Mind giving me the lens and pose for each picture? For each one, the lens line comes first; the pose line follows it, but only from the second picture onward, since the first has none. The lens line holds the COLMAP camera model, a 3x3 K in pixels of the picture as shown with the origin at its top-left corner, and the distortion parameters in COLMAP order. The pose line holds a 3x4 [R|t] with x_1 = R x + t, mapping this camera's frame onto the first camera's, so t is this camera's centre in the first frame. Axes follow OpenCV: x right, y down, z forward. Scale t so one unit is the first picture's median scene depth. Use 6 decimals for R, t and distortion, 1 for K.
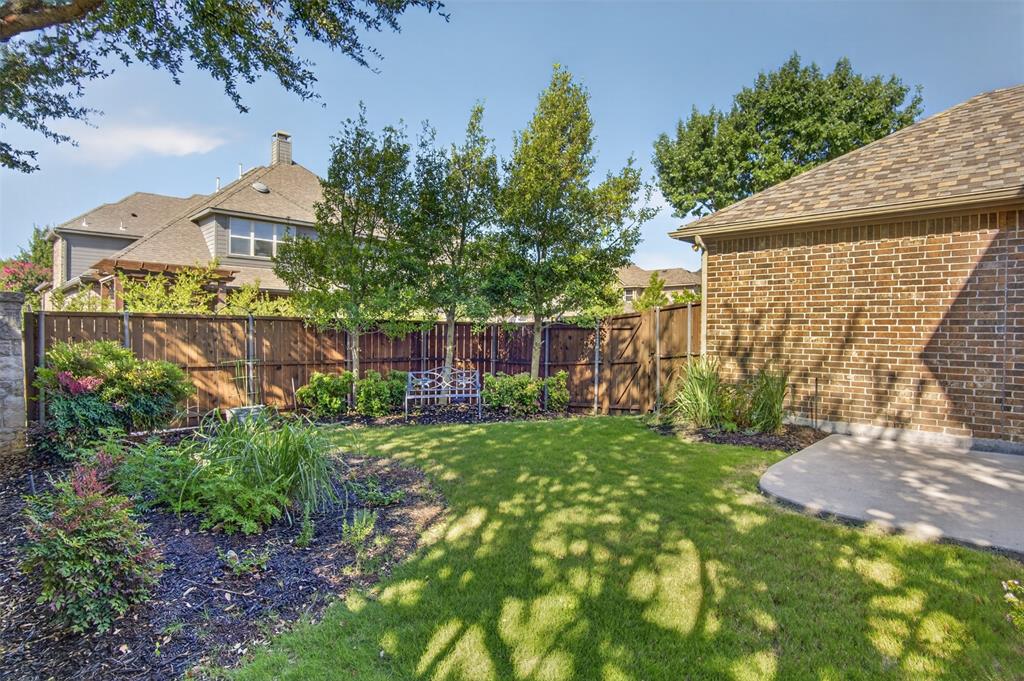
lens RADIAL K [[511.4, 0, 510.1], [0, 511.4, 337.0], [0, 0, 1]] dist [-0.027000, -0.001551]
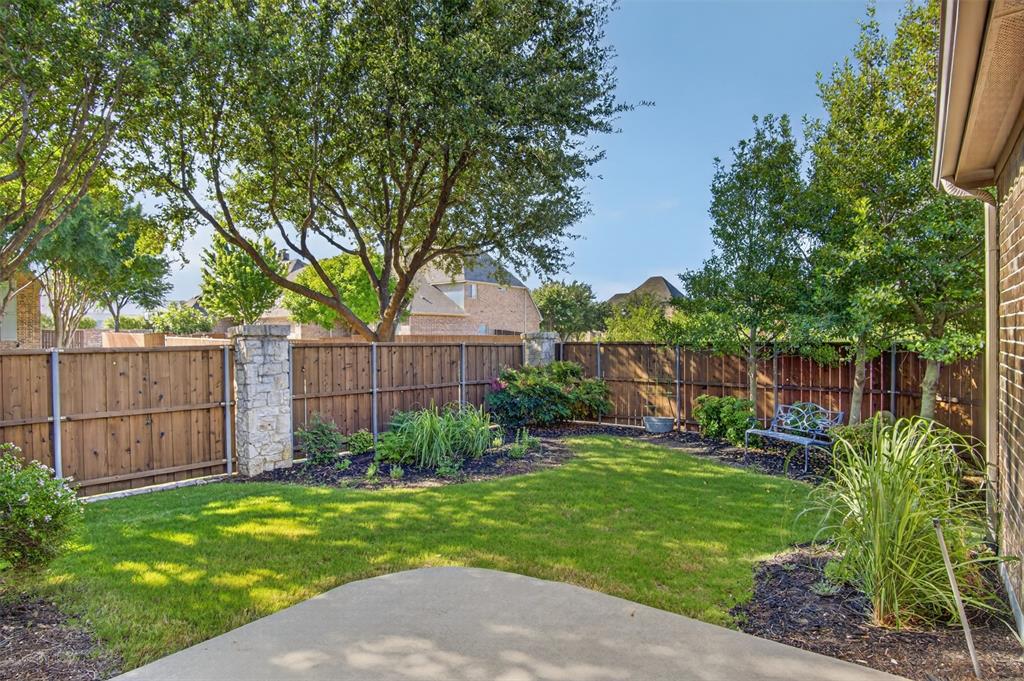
lens RADIAL K [[549.8, 0, 511.2], [0, 549.8, 343.8], [0, 0, 1]] dist [-0.026288, 0.000771]
pose [[0.169044, -0.005302, -0.985594, 1.649320], [-0.007371, 0.999951, -0.006644, -0.056430], [0.985581, 0.008388, 0.168996, 1.112279]]
